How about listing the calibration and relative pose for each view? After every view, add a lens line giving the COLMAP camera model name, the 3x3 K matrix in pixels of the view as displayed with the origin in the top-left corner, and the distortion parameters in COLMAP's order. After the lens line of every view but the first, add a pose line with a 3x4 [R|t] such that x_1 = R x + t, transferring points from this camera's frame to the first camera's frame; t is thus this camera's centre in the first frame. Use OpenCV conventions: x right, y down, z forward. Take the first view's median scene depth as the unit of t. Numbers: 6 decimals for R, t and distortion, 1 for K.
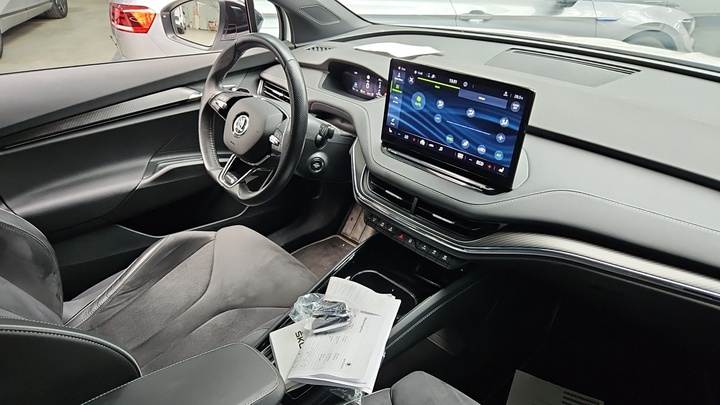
lens RADIAL K [[479.2, 0, 360.0], [0, 479.2, 202.5], [0, 0, 1]] dist [0.061572, -0.097059]
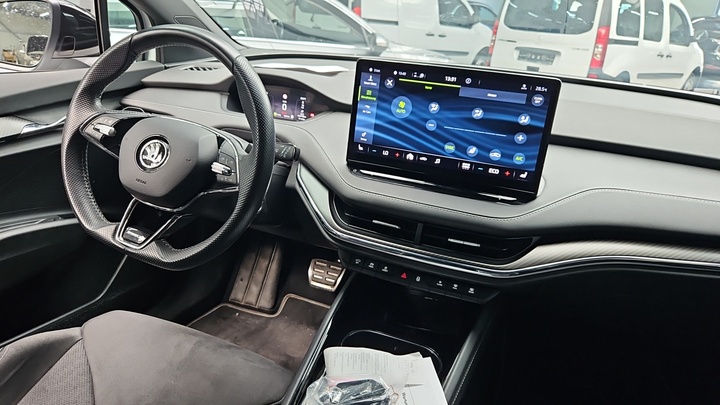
lens RADIAL K [[479.2, 0, 360.0], [0, 479.2, 202.5], [0, 0, 1]] dist [0.061572, -0.097059]
pose [[0.904801, -0.103891, 0.412968, -0.301054], [0.151442, 0.984888, -0.084034, 0.008249], [-0.397996, 0.138575, 0.906860, 0.304843]]
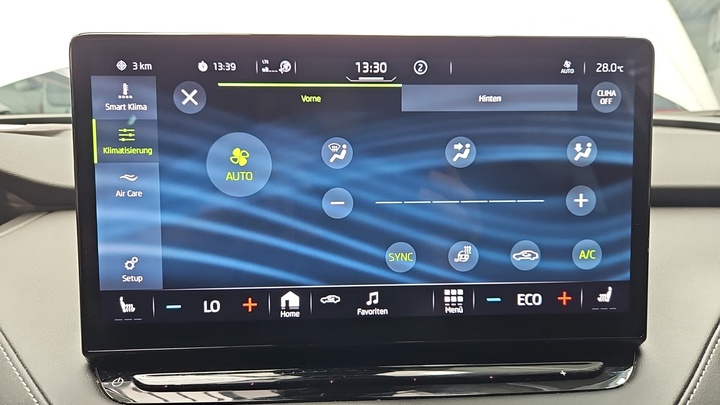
lens RADIAL K [[479.2, 0, 360.0], [0, 479.2, 202.5], [0, 0, 1]] dist [0.061572, -0.097059]
pose [[0.652964, -0.153520, 0.741667, -0.041475], [0.376000, 0.915756, -0.141475, -0.126679], [-0.657466, 0.371245, 0.655679, 0.784220]]
